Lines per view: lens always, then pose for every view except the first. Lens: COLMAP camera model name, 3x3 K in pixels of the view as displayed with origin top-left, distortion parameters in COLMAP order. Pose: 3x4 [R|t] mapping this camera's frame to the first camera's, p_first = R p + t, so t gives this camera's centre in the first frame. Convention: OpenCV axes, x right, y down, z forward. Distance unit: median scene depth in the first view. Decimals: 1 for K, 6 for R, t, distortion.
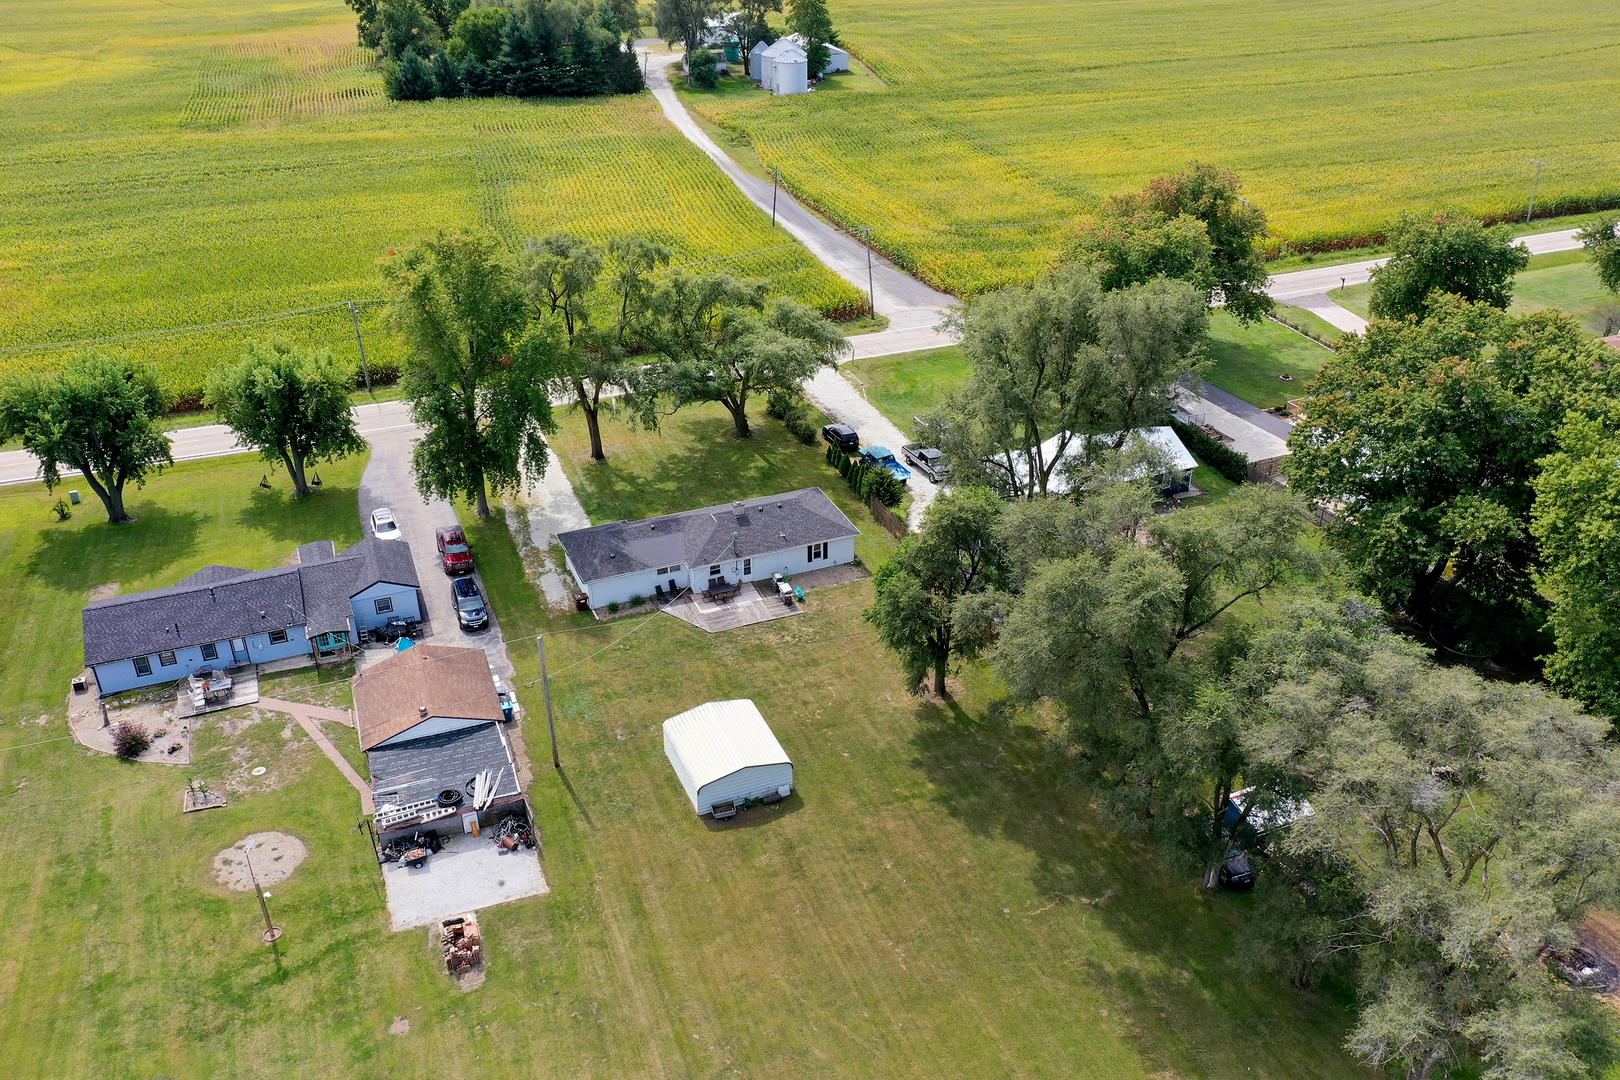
lens RADIAL K [[1297.0, 0, 810.0], [0, 1297.0, 540.0], [0, 0, 1]] dist [0.012142, 0.003724]
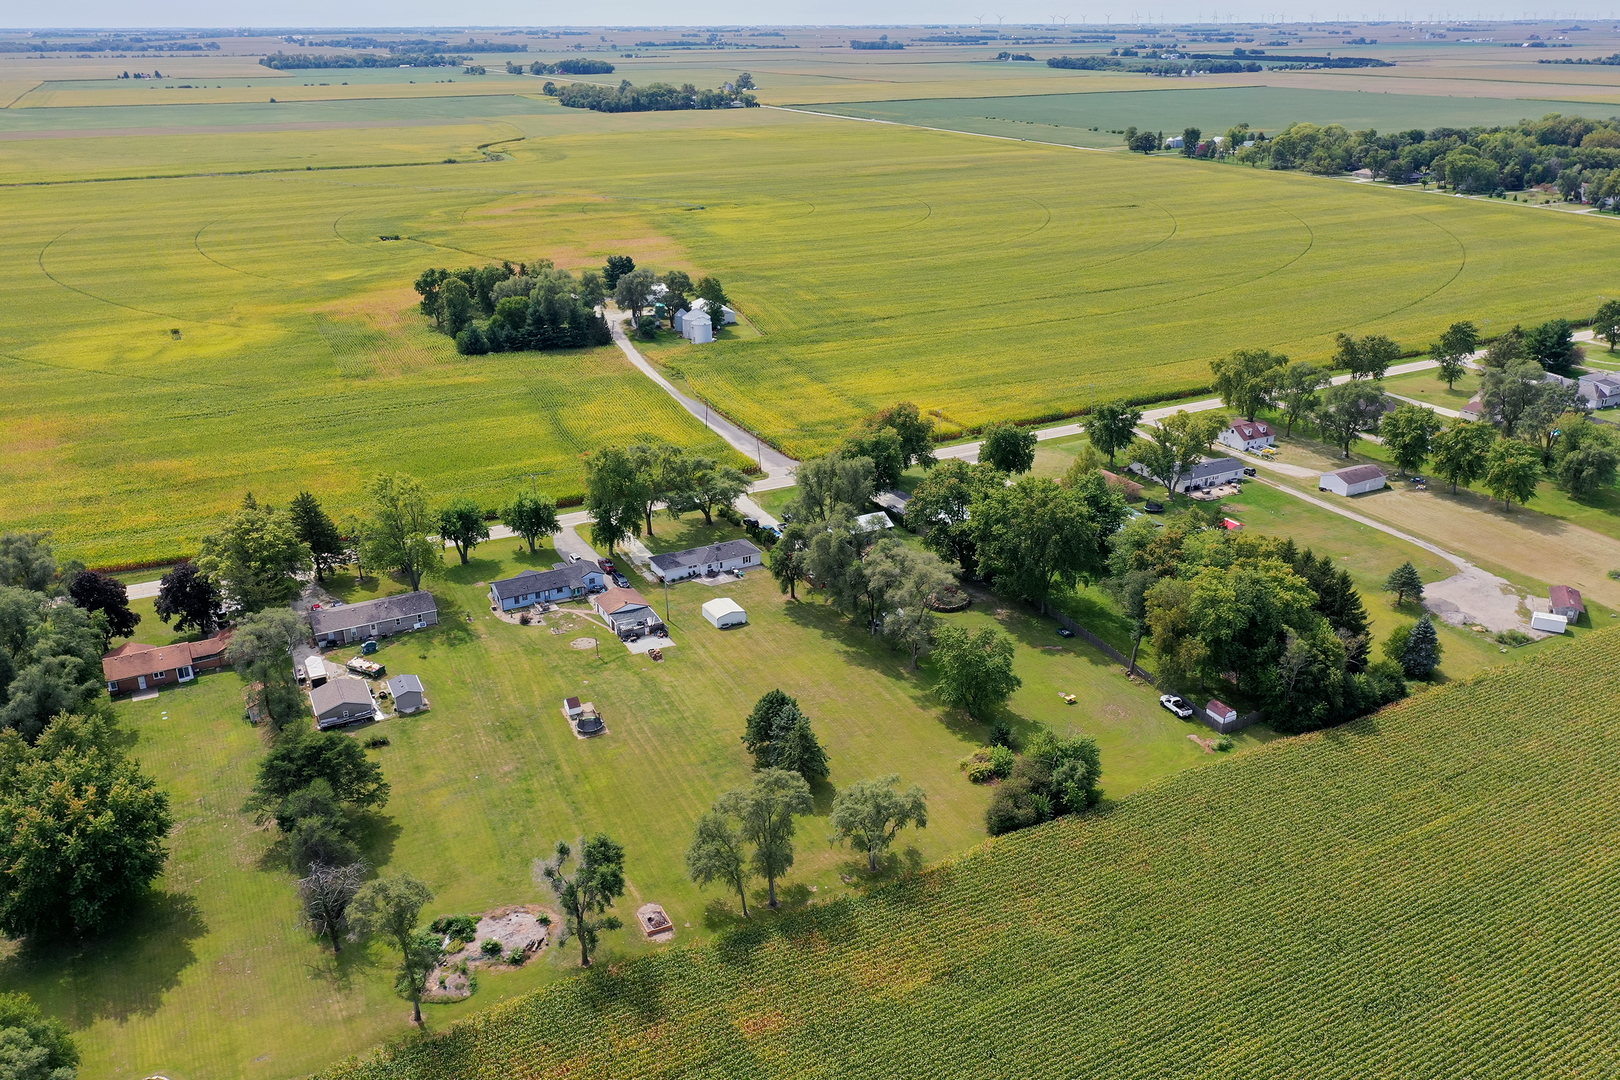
lens RADIAL K [[1297.0, 0, 810.0], [0, 1297.0, 540.0], [0, 0, 1]] dist [0.012142, 0.003724]
pose [[0.994976, -0.039308, 0.092069, -0.081802], [0.050170, 0.991650, -0.118797, 0.219431], [-0.086630, 0.122819, 0.988641, -1.238442]]
